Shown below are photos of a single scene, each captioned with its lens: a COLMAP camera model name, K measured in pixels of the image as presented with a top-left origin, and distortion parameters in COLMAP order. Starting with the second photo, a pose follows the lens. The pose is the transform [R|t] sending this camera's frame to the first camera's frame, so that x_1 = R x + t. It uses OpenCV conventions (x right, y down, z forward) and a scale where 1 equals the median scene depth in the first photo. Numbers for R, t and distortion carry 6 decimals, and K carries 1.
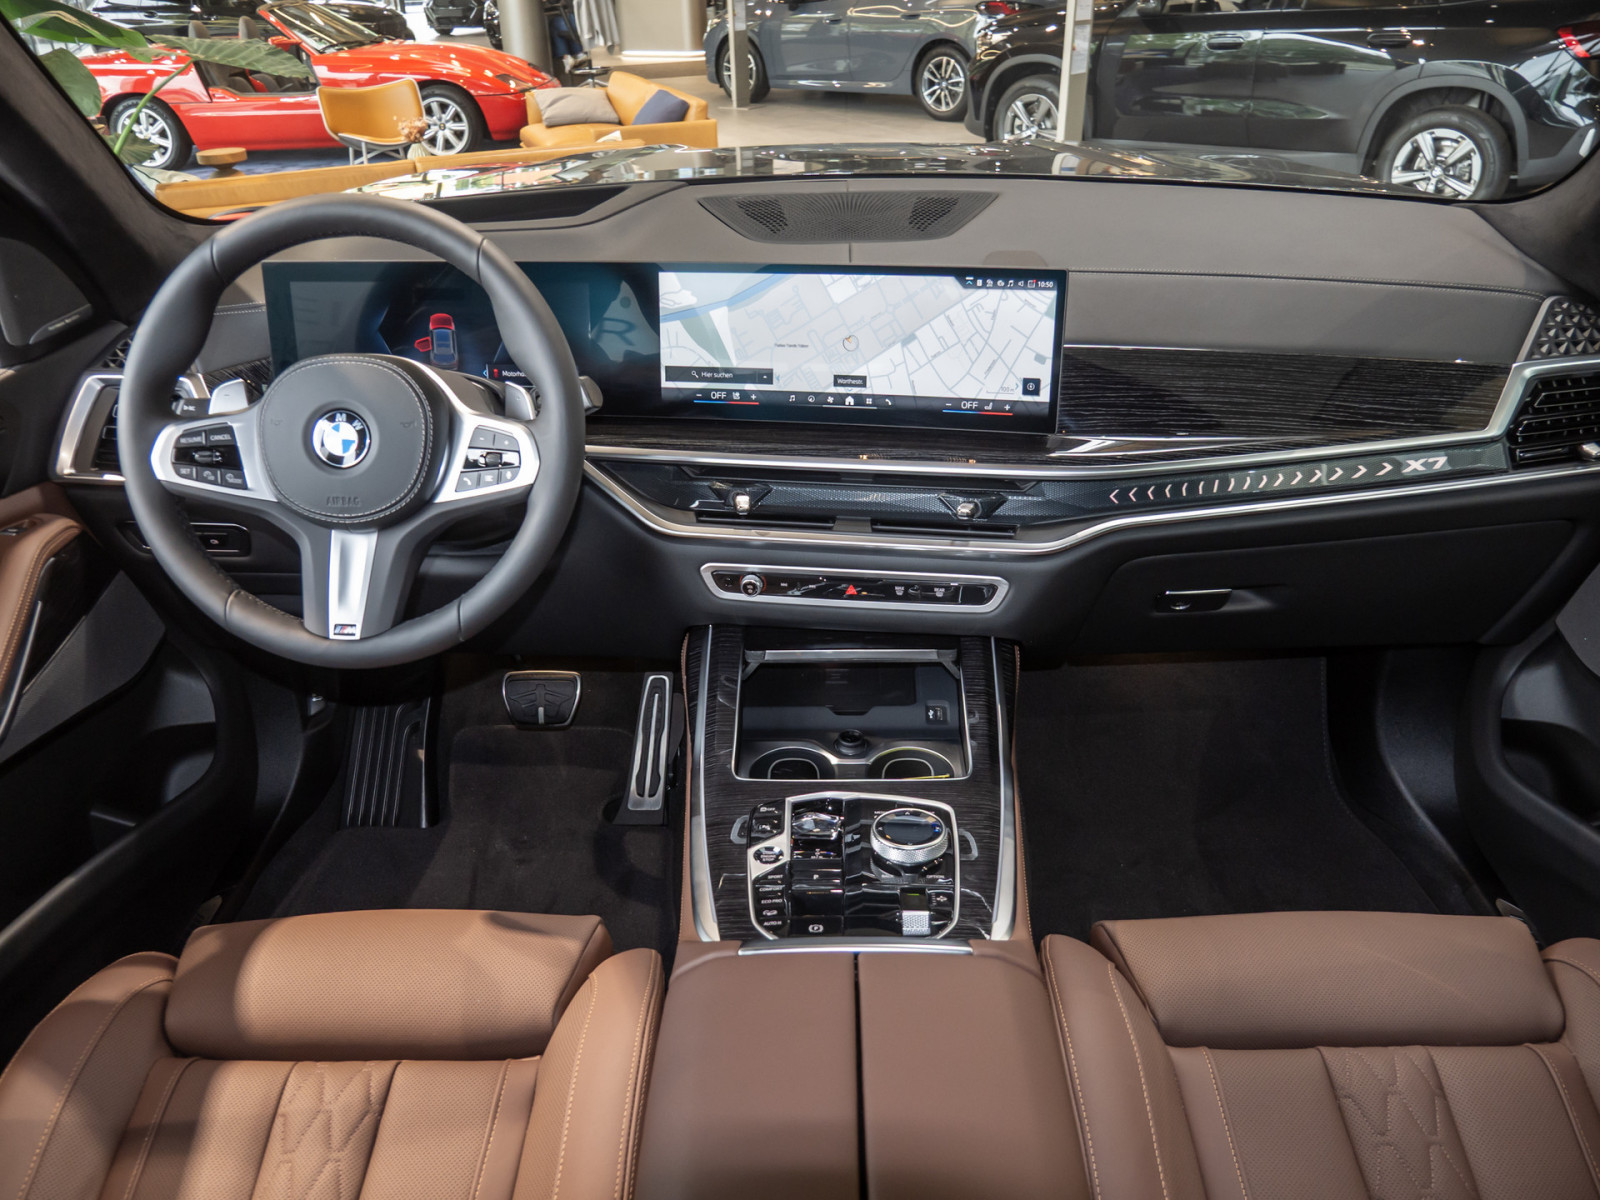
lens RADIAL K [[1160.4, 0, 800.0], [0, 1160.4, 600.0], [0, 0, 1]] dist [-0.046626, 0.001178]
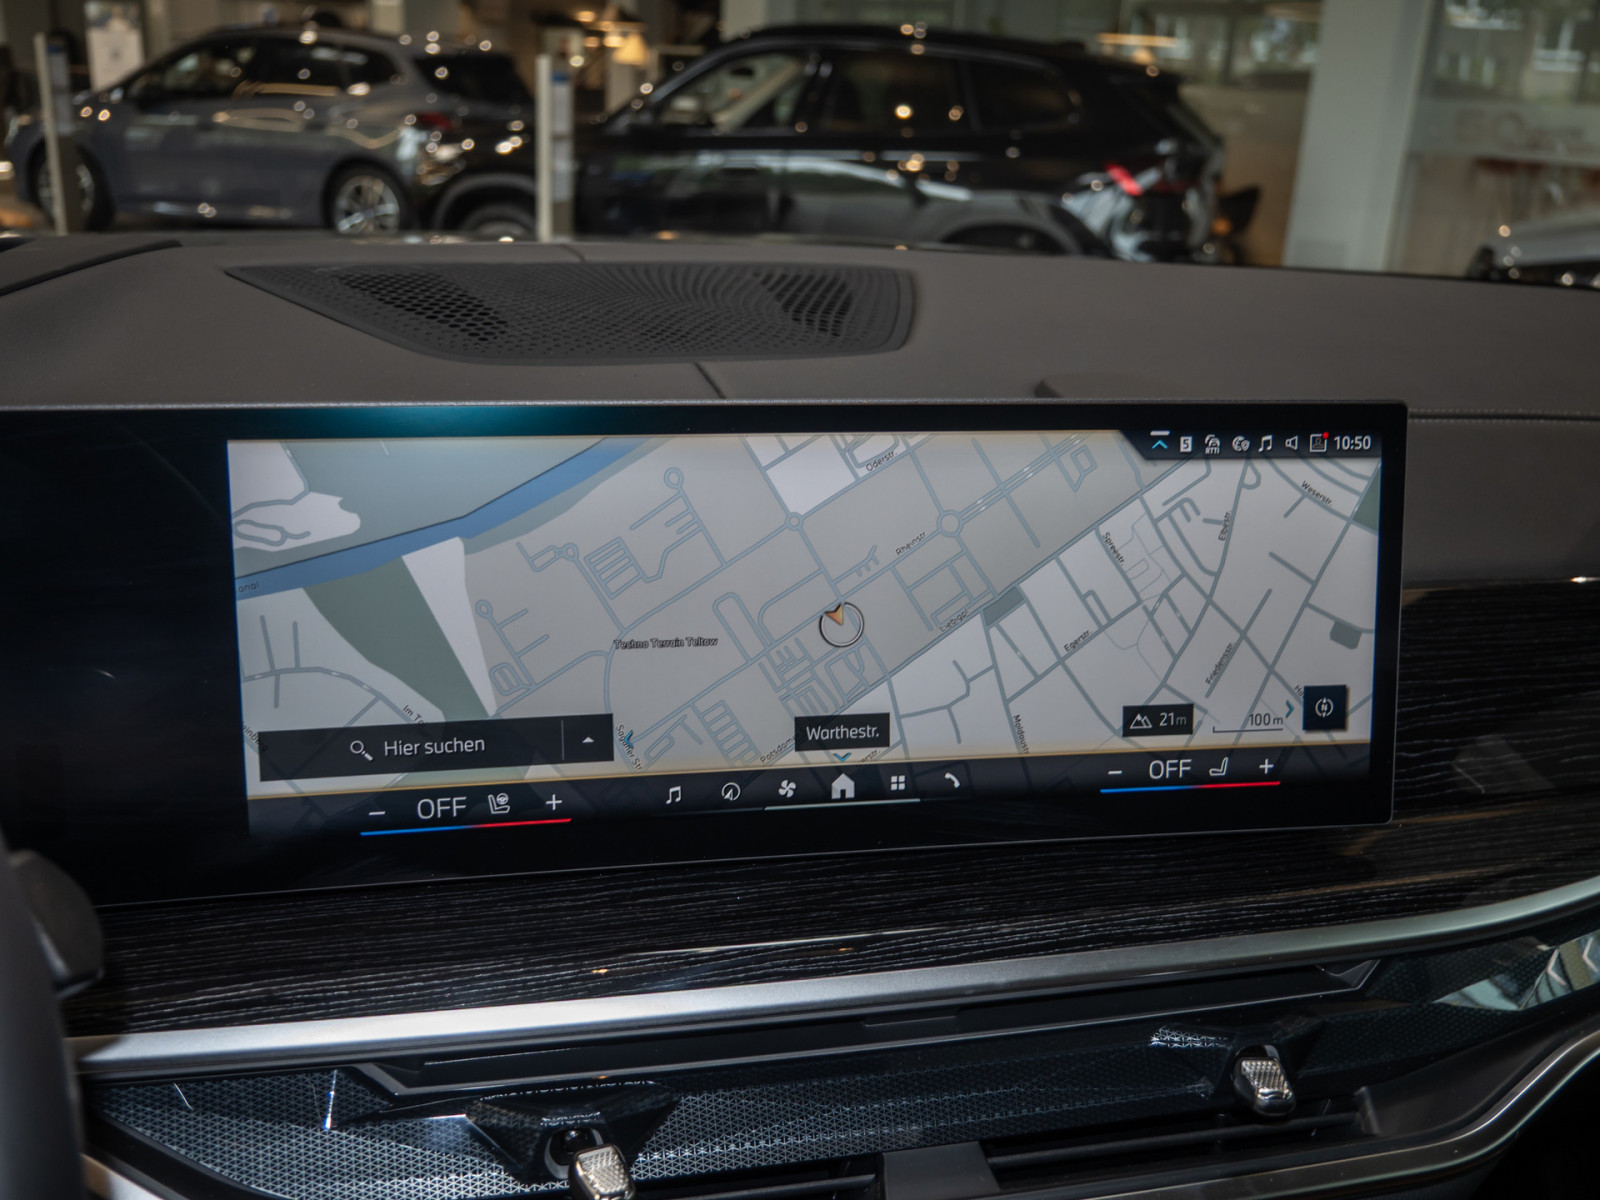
lens RADIAL K [[1483.9, 0, 795.1], [0, 1483.9, 610.4], [0, 0, 1]] dist [-0.011308, 0.004368]
pose [[0.919286, -0.067126, 0.387825, -0.142016], [0.132301, 0.980715, -0.143855, -0.164942], [-0.370689, 0.183553, 0.910438, 0.602704]]
